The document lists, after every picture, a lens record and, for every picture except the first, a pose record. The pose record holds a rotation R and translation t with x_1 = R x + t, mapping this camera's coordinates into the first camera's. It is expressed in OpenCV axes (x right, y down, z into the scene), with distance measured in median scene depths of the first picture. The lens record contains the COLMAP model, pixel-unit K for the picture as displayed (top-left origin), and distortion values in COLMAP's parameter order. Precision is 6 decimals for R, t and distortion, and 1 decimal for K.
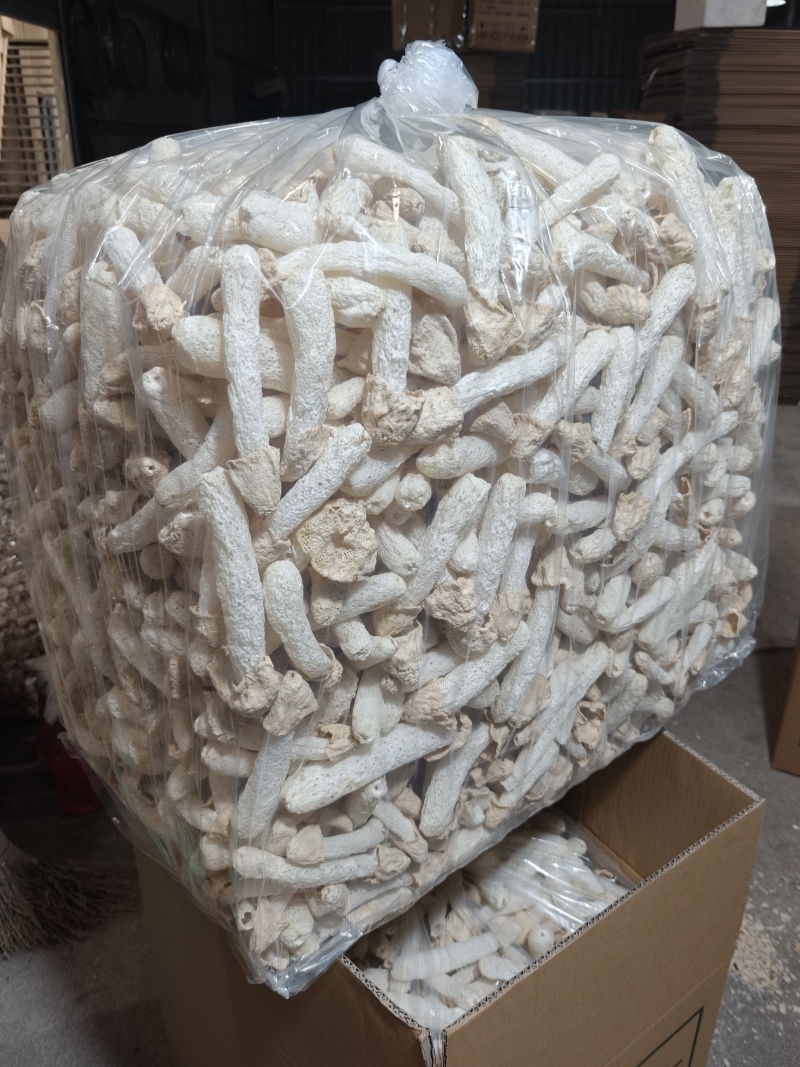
lens RADIAL K [[878.6, 0, 401.2], [0, 878.6, 545.2], [0, 0, 1]] dist [0.003086, -0.001198]
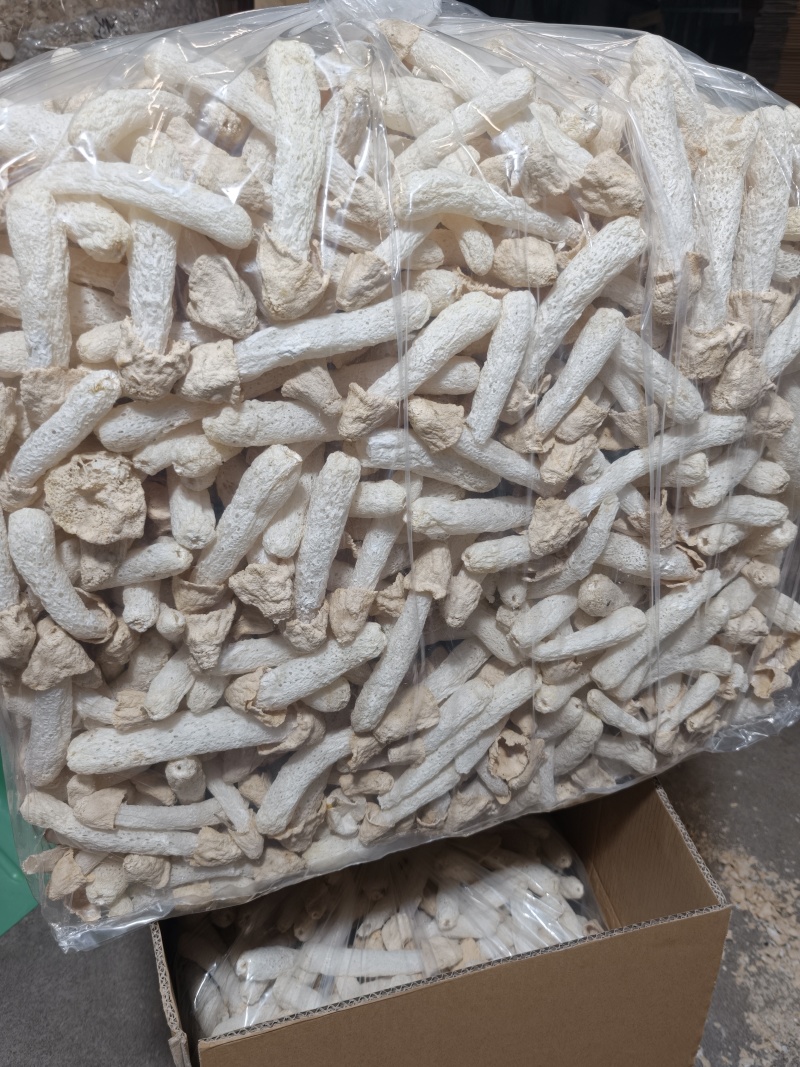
lens RADIAL K [[880.7, 0, 400.0], [0, 880.7, 533.5], [0, 0, 1]] dist [0.003748, 0.000300]
pose [[0.932182, 0.174643, -0.317076, 0.458702], [-0.159749, 0.984485, 0.072597, -0.074906], [0.324835, -0.017021, 0.945618, 0.210921]]
